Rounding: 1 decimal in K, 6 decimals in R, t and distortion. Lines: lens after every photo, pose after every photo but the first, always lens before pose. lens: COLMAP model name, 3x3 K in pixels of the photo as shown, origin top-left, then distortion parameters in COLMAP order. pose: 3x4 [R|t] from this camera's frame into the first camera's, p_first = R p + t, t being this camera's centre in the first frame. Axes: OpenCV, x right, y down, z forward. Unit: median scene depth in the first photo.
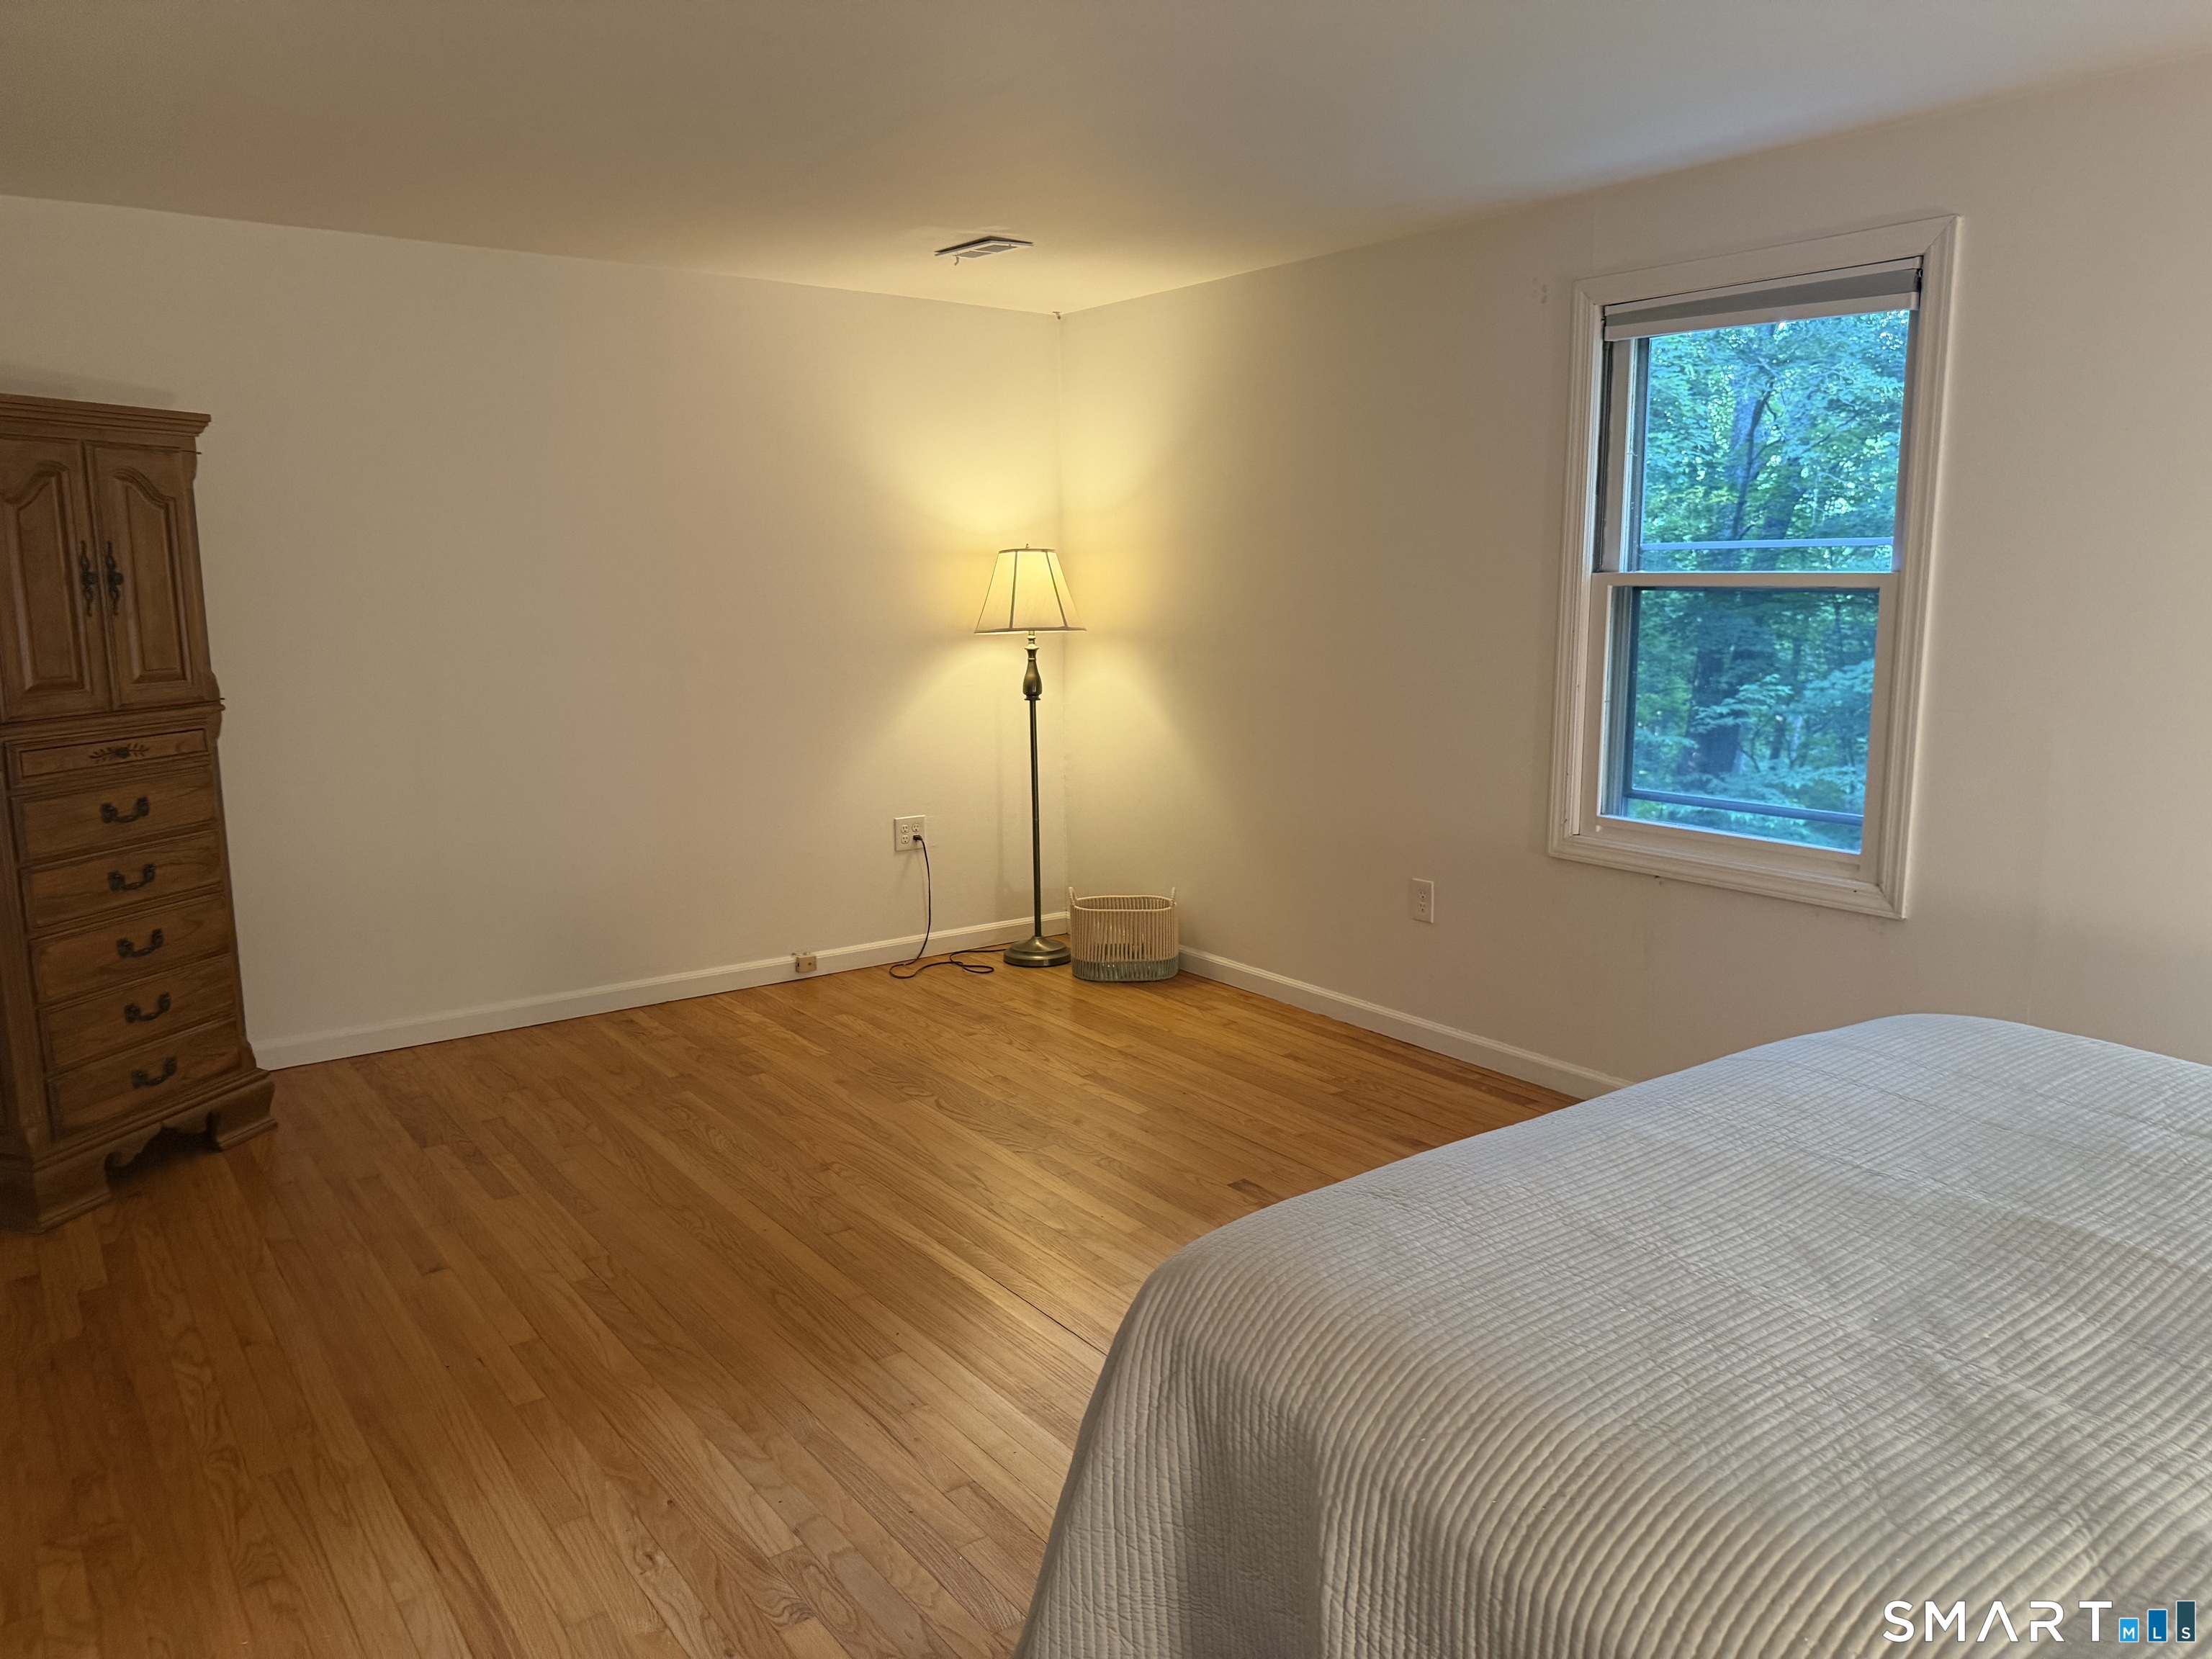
lens RADIAL K [[1577.7, 0, 1110.7], [0, 1577.7, 821.6], [0, 0, 1]] dist [0.103839, -0.170939]
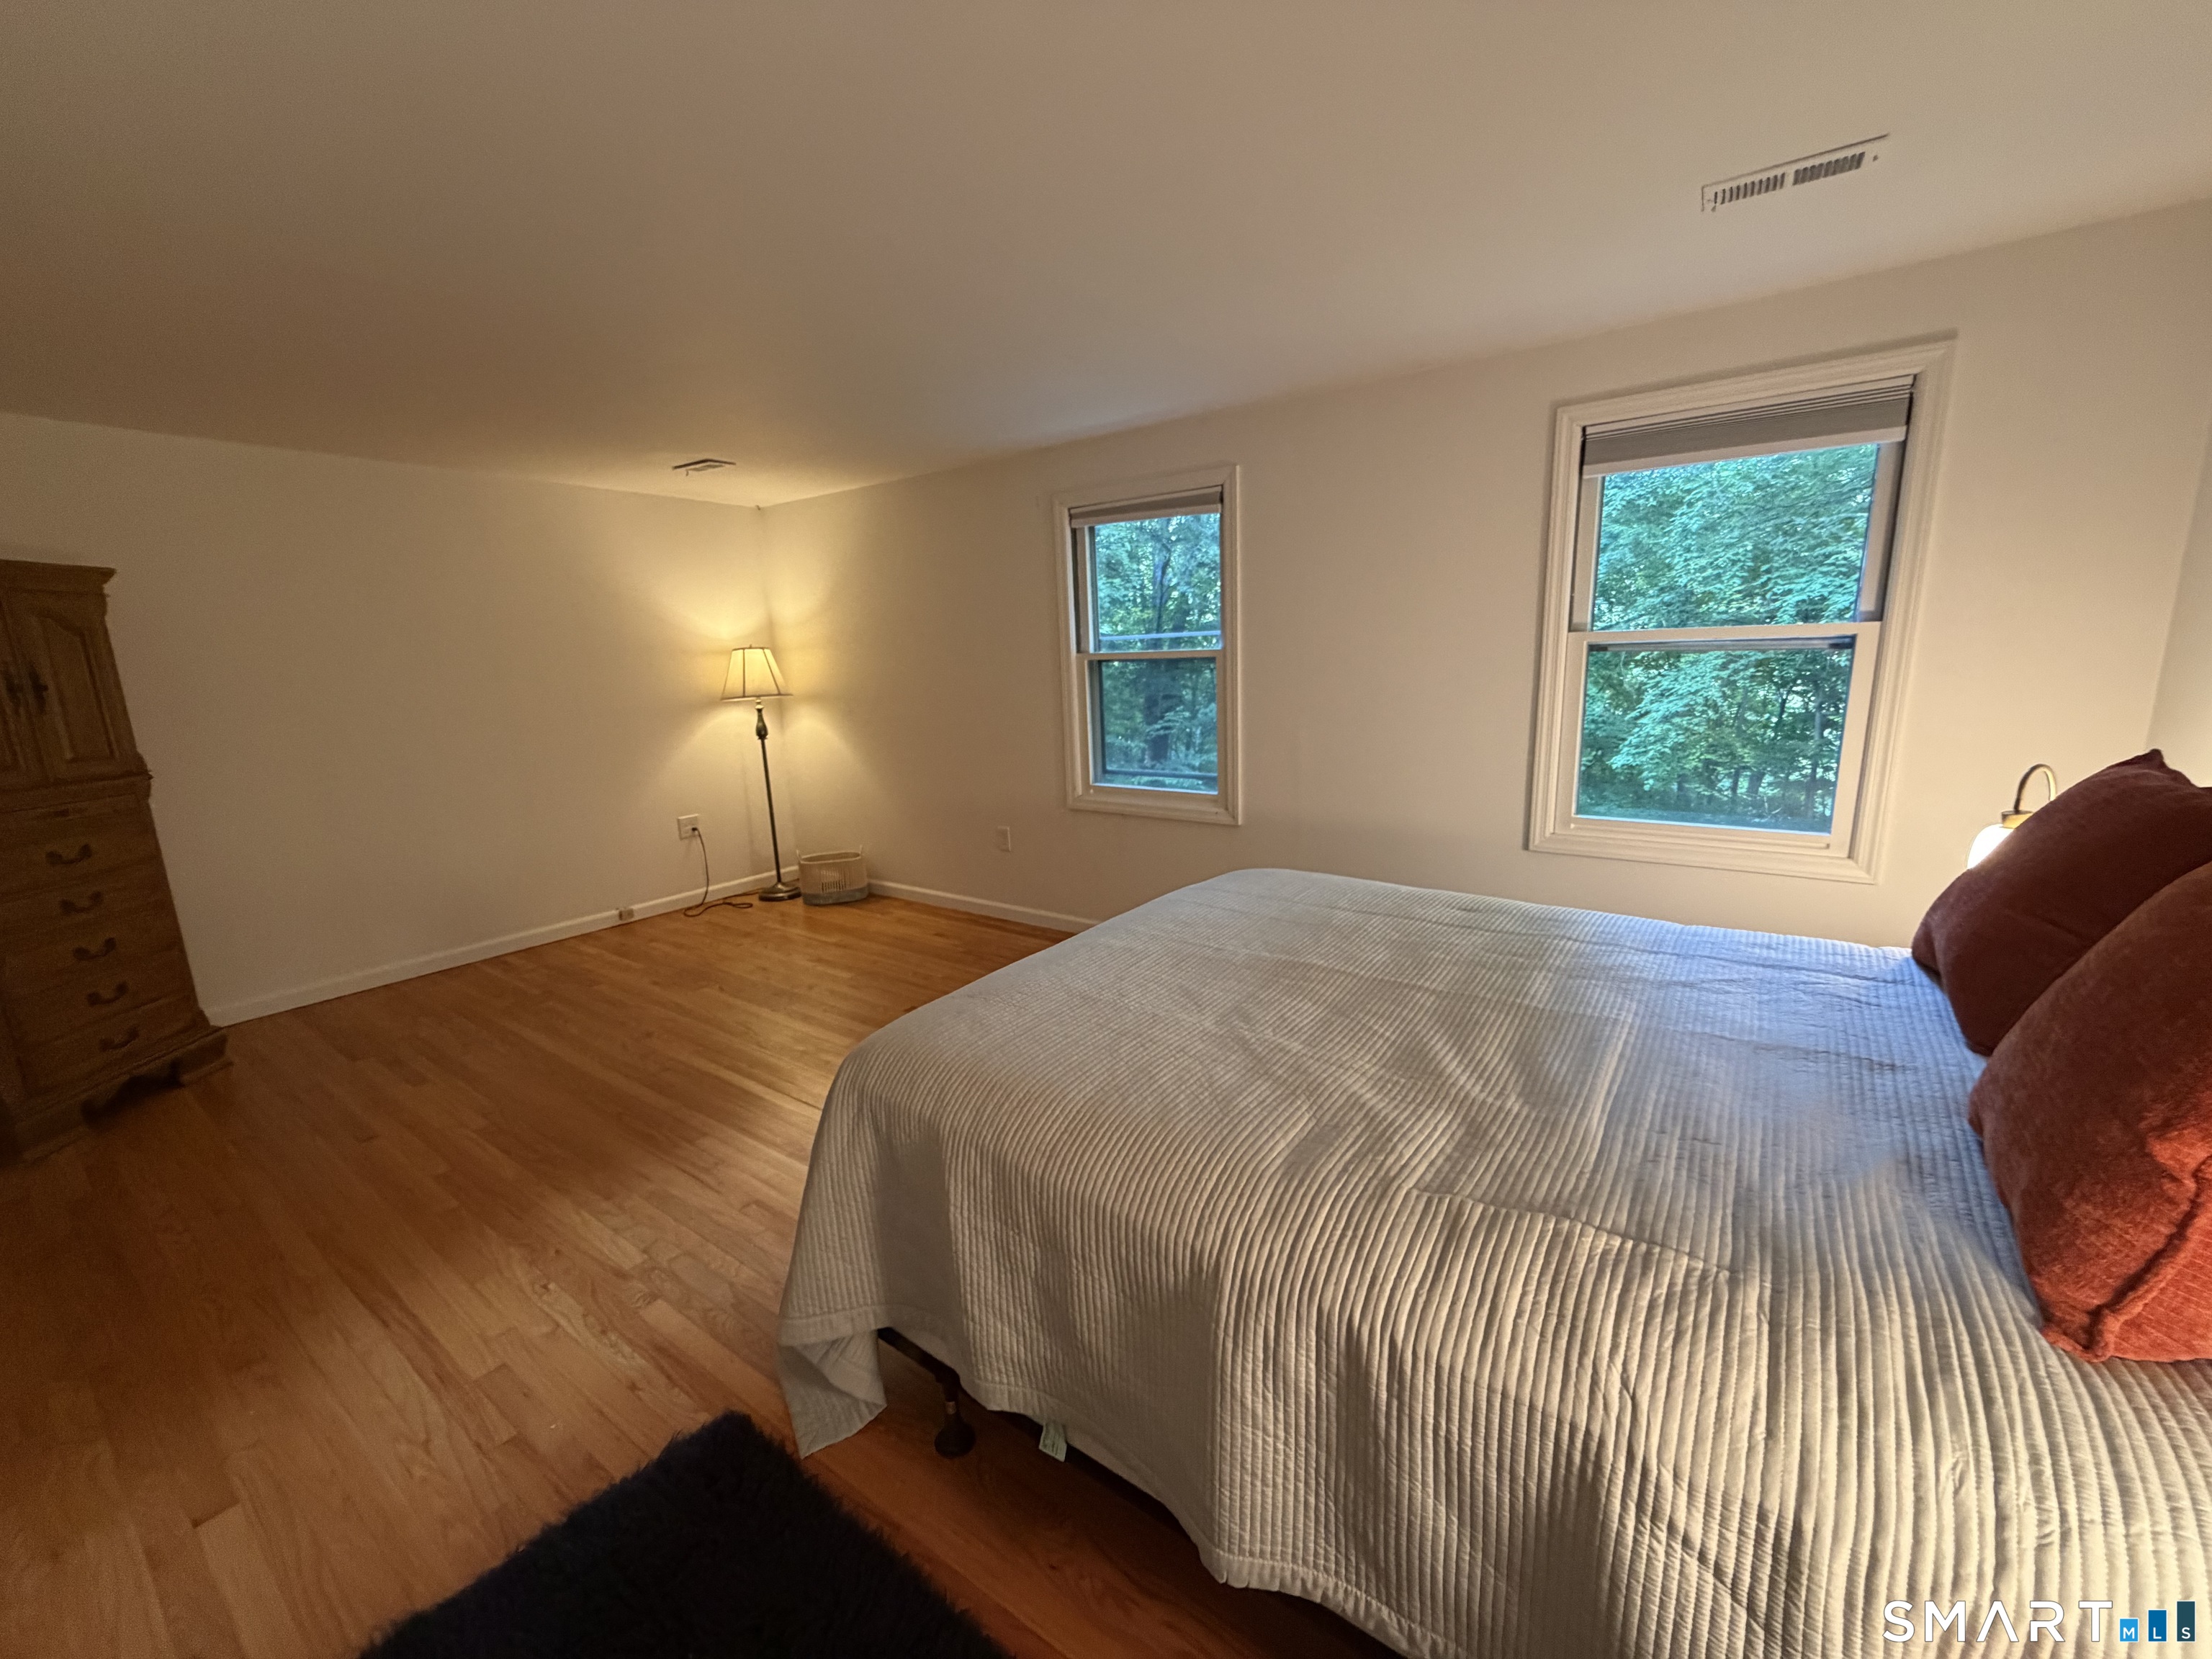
lens RADIAL K [[904.1, 0, 1103.5], [0, 904.1, 822.5], [0, 0, 1]] dist [0.001783, 0.000117]
pose [[0.953428, -0.084212, 0.289625, 0.014069], [0.077648, 0.996397, 0.034102, 0.006616], [-0.291453, -0.010025, 0.956533, -0.014192]]
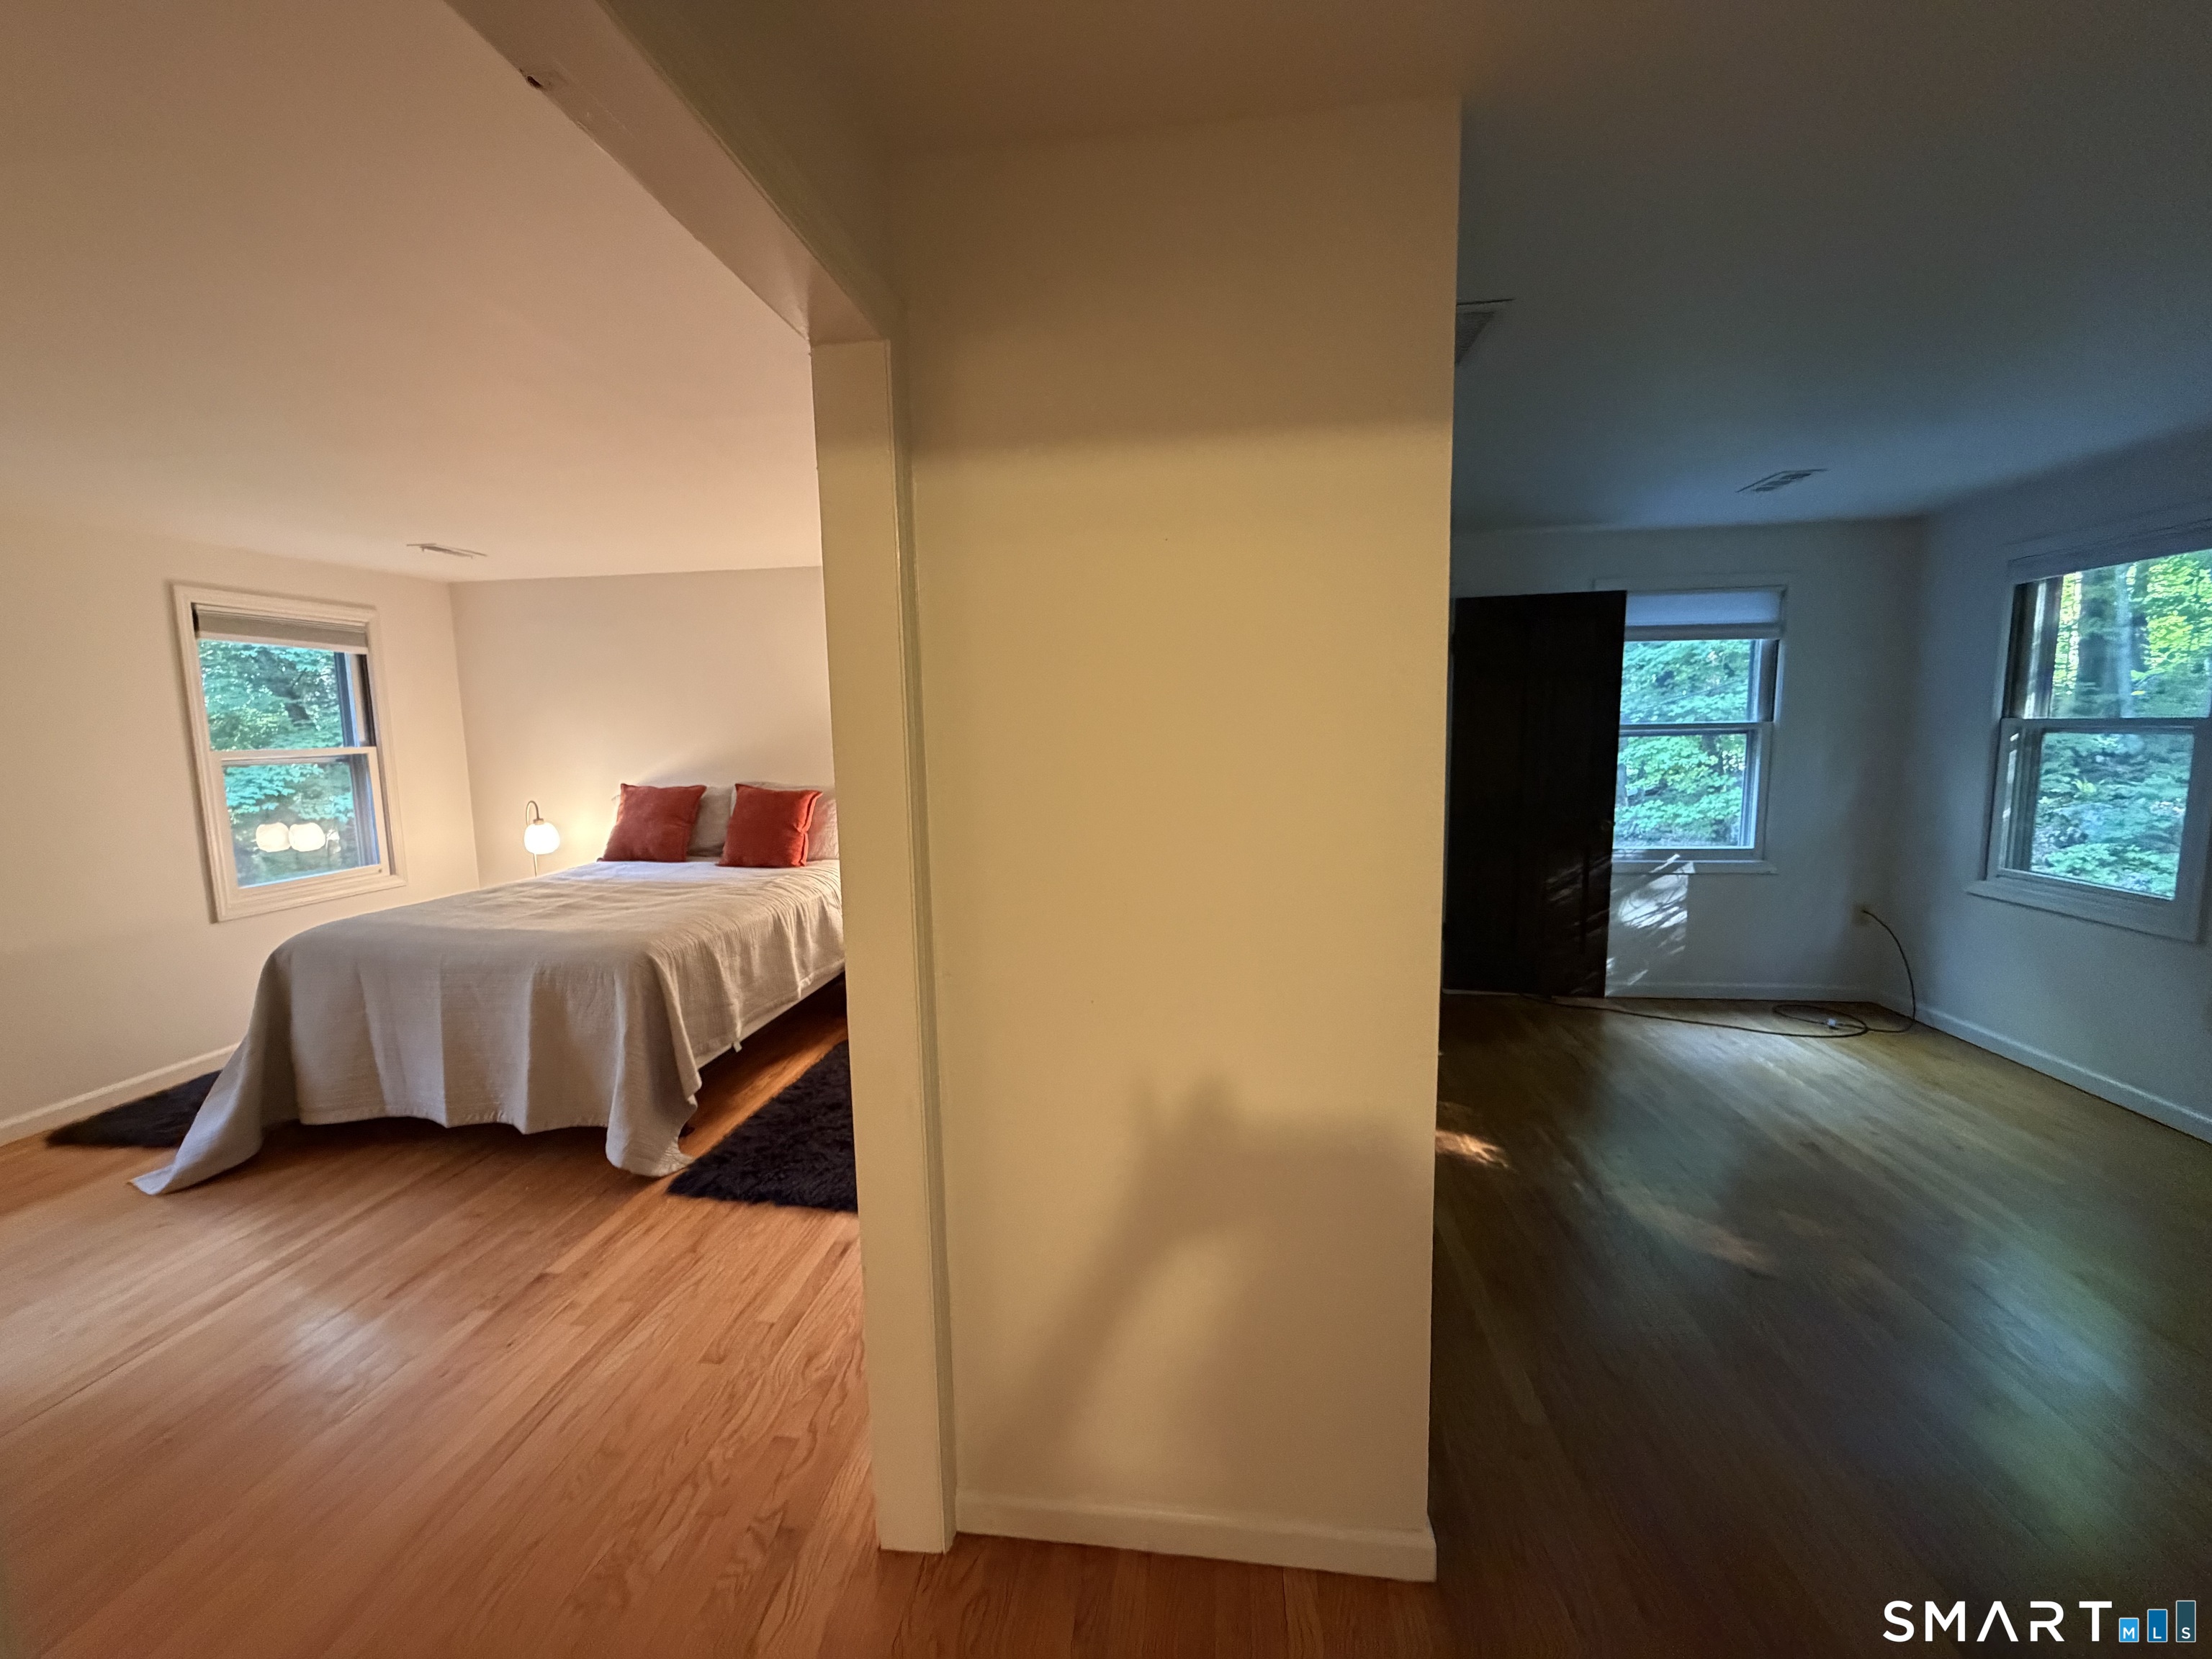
lens RADIAL K [[886.2, 0, 1101.5], [0, 886.2, 836.0], [0, 0, 1]] dist [0.002693, -0.000259]
pose [[-0.726743, -0.071707, 0.683157, -0.886371], [0.130395, 0.962052, 0.239695, -0.128583], [-0.674420, 0.263277, -0.689814, 0.720072]]
